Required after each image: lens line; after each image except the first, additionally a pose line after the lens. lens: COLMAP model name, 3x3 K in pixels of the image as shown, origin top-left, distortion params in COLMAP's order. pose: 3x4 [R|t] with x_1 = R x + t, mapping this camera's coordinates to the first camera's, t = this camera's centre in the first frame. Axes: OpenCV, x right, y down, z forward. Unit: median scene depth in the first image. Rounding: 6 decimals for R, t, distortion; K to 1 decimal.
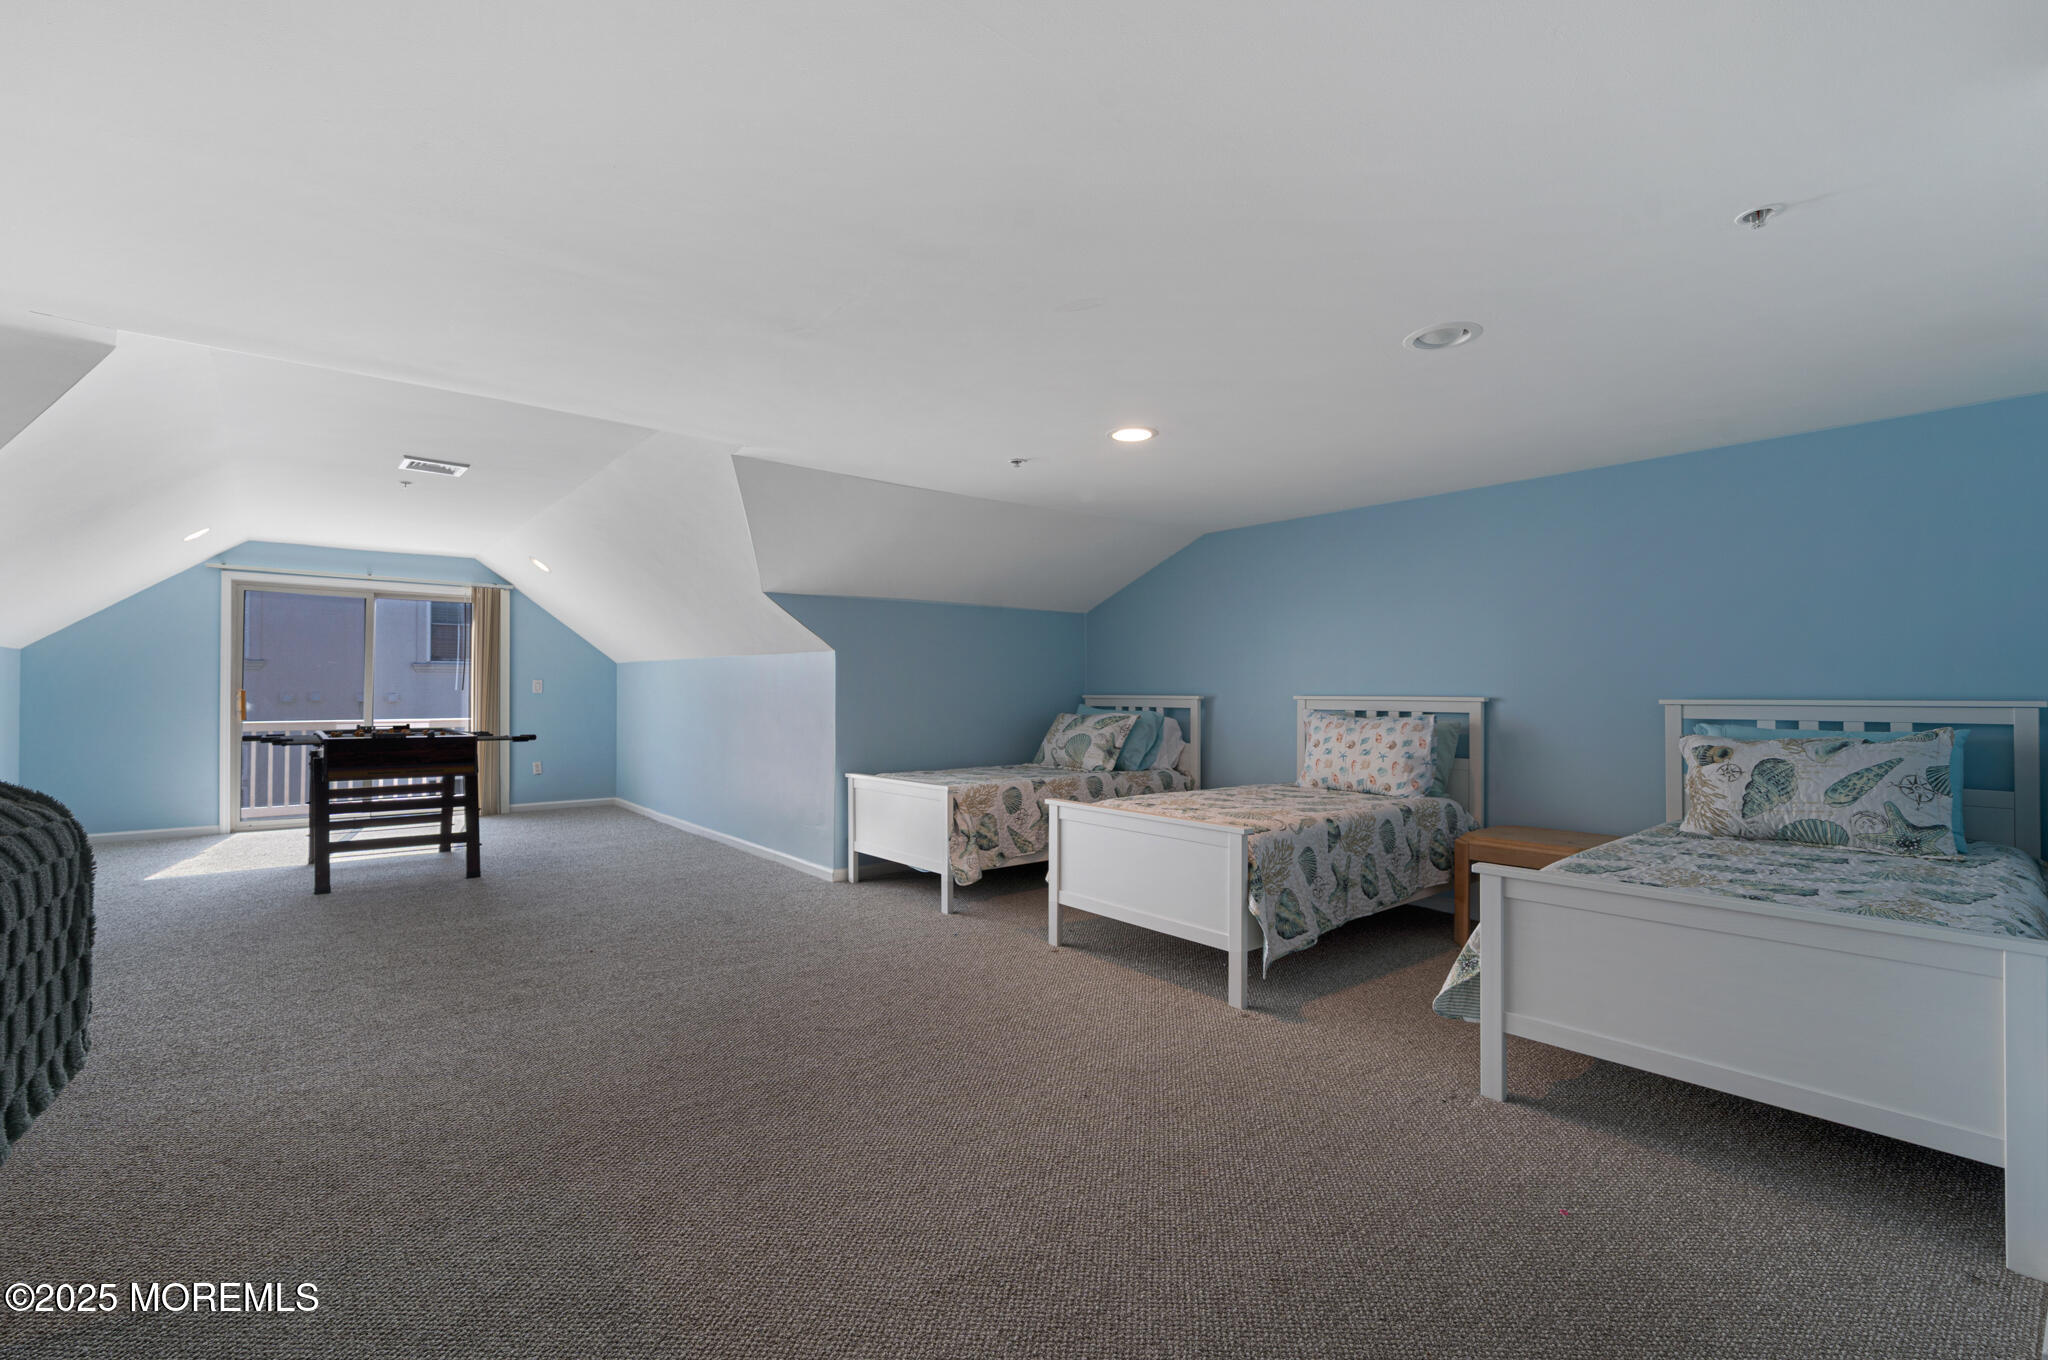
lens RADIAL K [[884.6, 0, 1022.4], [0, 884.6, 693.6], [0, 0, 1]] dist [0.001415, 0.000132]
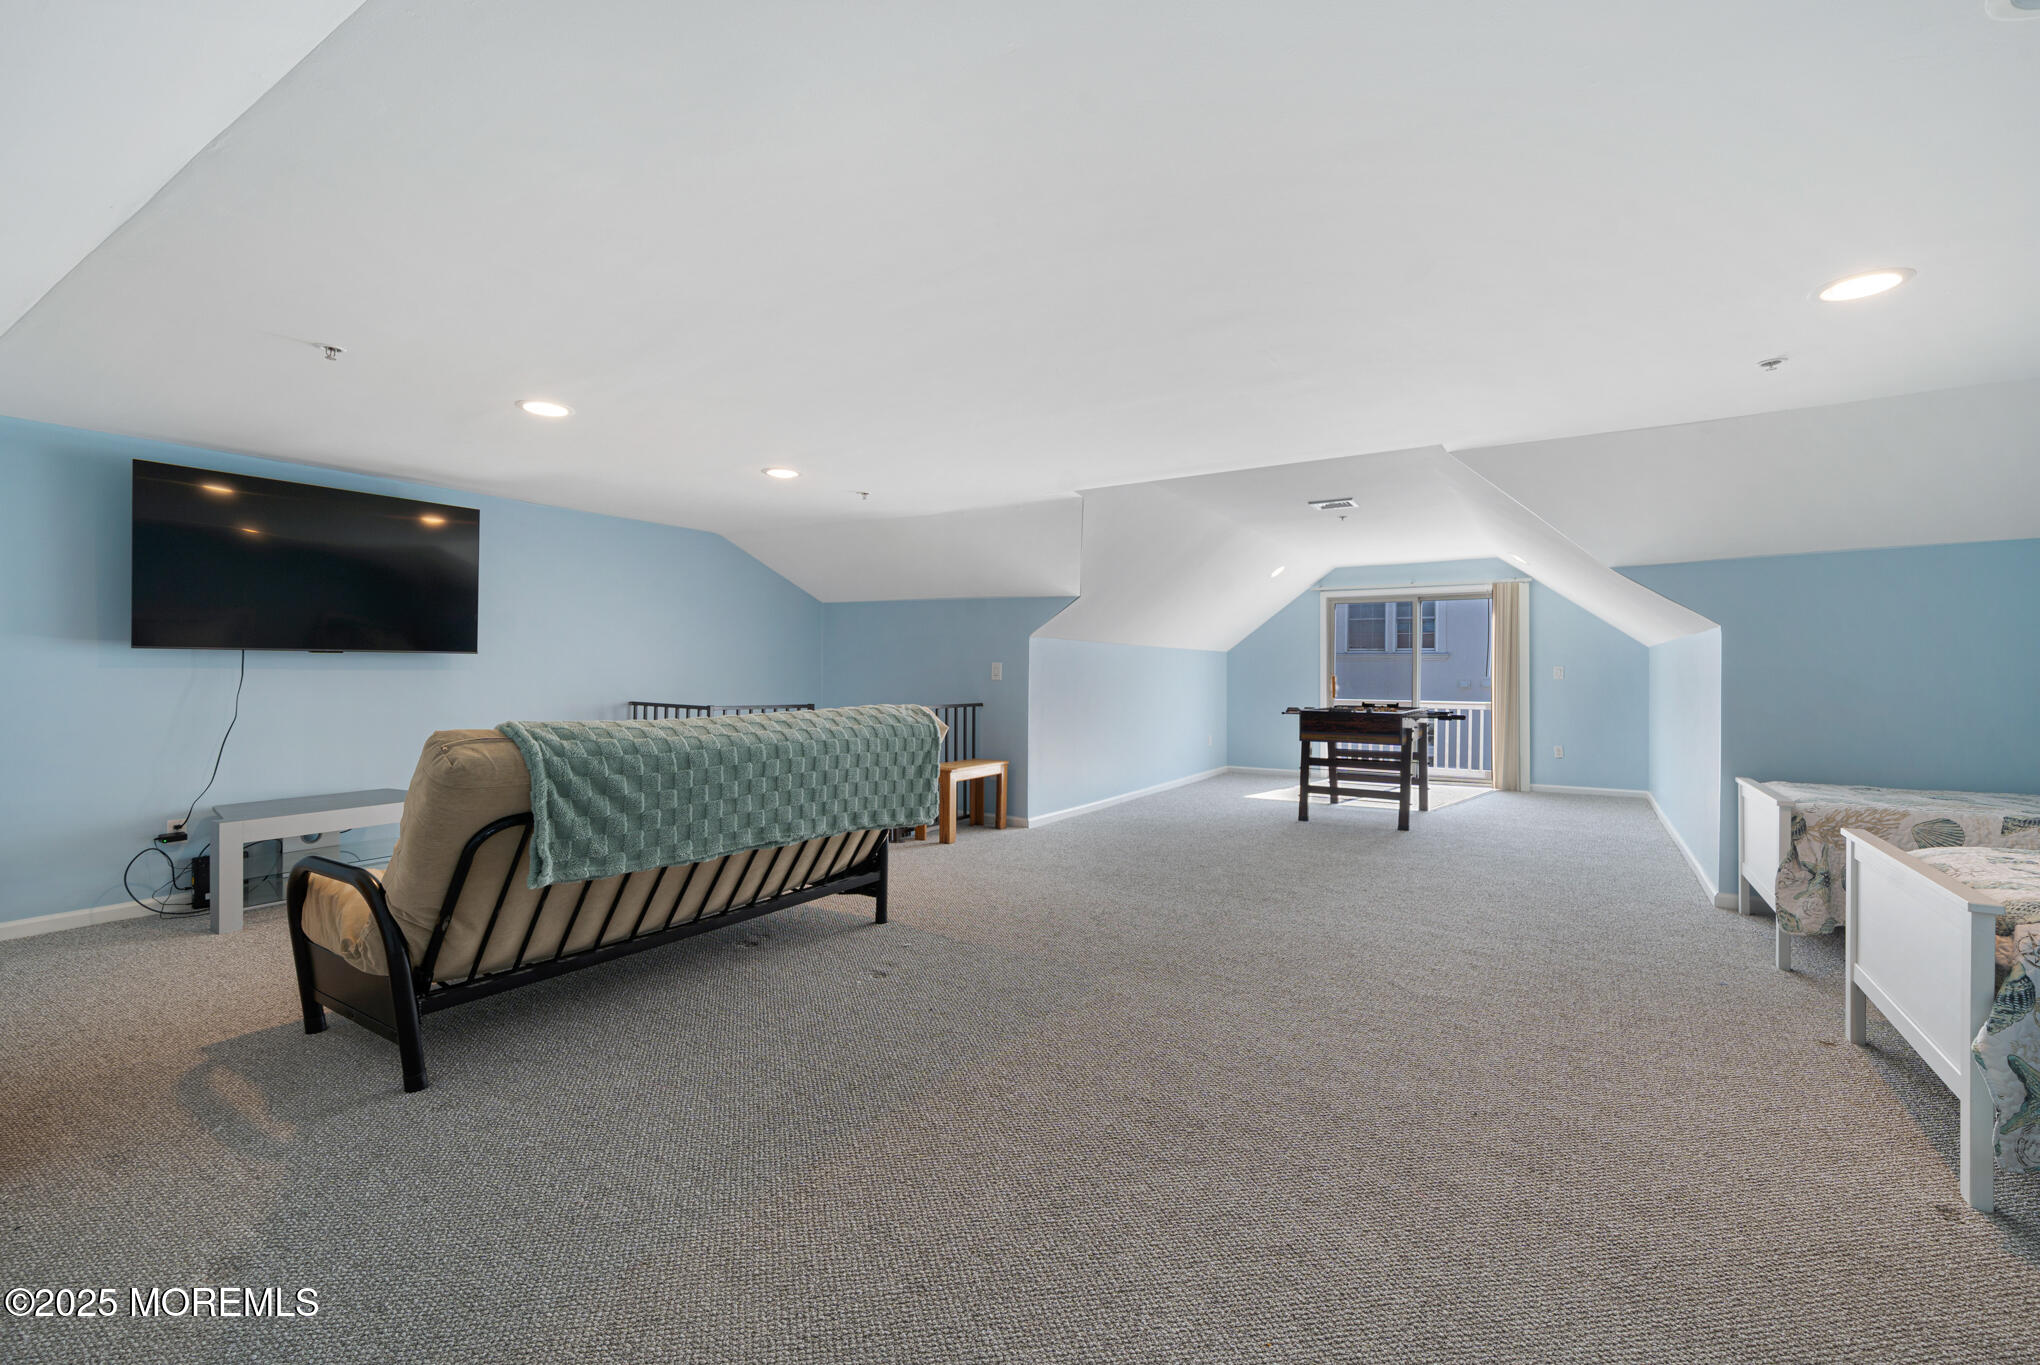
lens RADIAL K [[880.8, 0, 1013.6], [0, 880.8, 672.5], [0, 0, 1]] dist [0.000364, -0.000050]
pose [[0.310638, -0.004505, -0.950518, 0.364027], [-0.005424, 0.999964, -0.006512, 0.003130], [0.950513, 0.007179, 0.310603, 0.119523]]
